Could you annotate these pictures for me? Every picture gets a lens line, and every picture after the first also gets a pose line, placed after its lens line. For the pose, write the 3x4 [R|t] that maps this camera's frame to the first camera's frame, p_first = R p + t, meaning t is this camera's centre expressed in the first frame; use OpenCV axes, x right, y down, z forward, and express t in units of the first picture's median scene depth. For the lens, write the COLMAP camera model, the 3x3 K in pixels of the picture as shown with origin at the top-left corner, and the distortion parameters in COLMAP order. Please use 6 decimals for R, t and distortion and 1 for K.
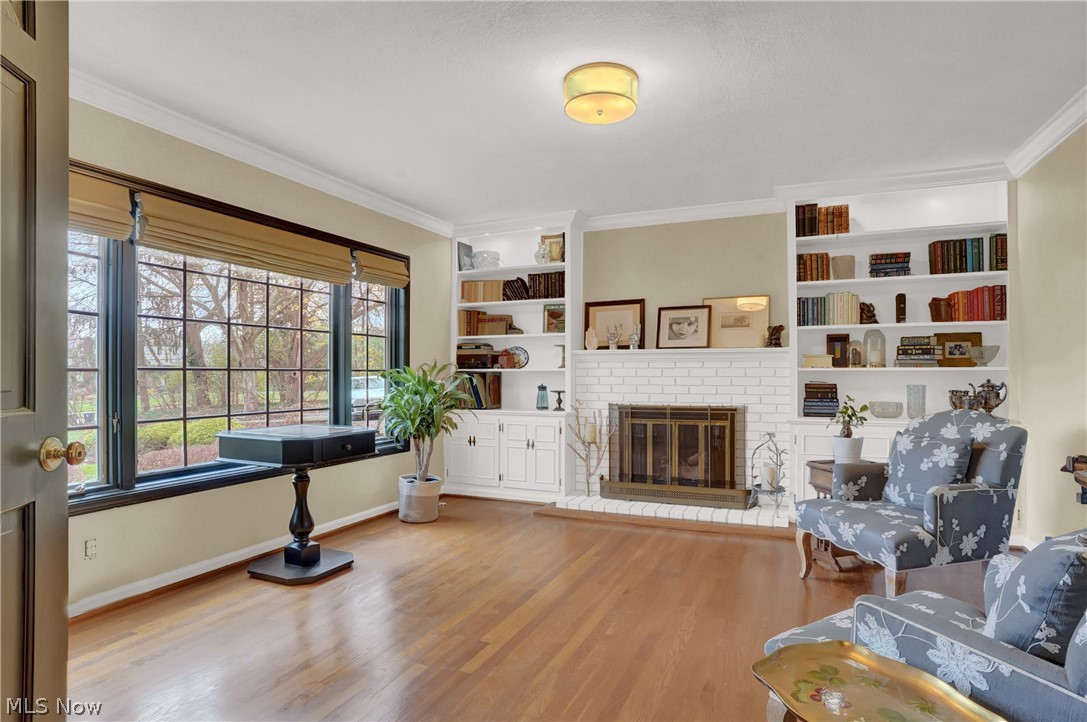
lens RADIAL K [[593.8, 0, 548.4], [0, 593.8, 367.5], [0, 0, 1]] dist [-0.002180, 0.000033]
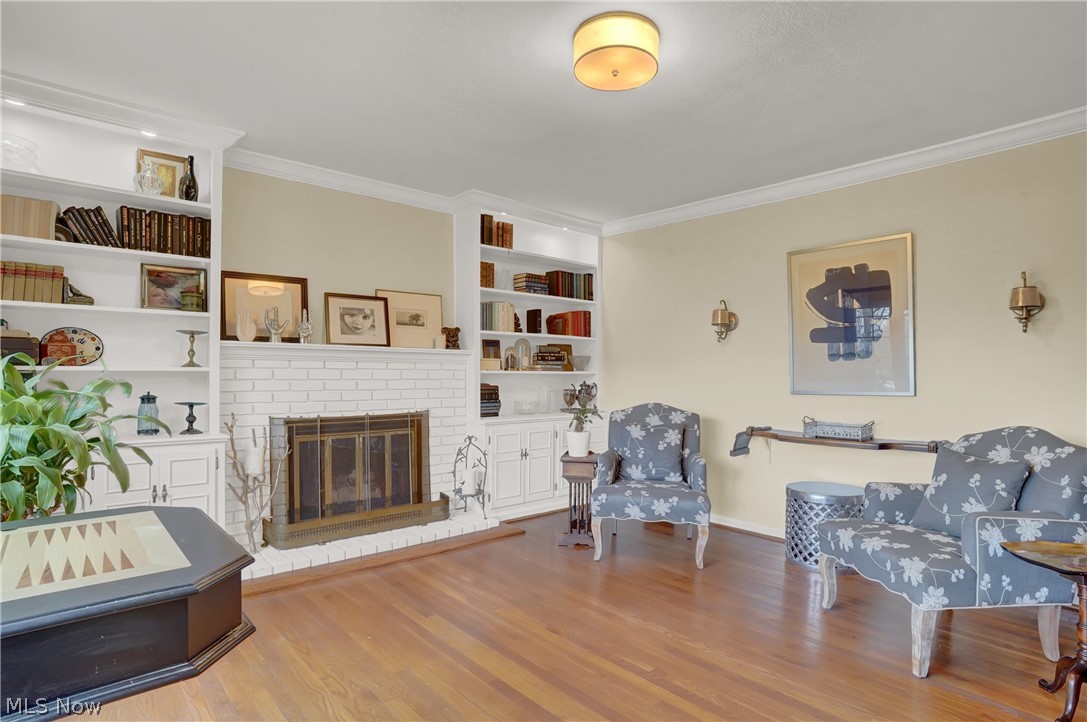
lens RADIAL K [[593.8, 0, 548.4], [0, 593.8, 367.5], [0, 0, 1]] dist [-0.002180, 0.000033]
pose [[0.436212, 0.014175, 0.899732, -0.426399], [-0.011886, 0.999879, -0.009991, 0.003937], [-0.899766, -0.006336, 0.436328, 0.417067]]
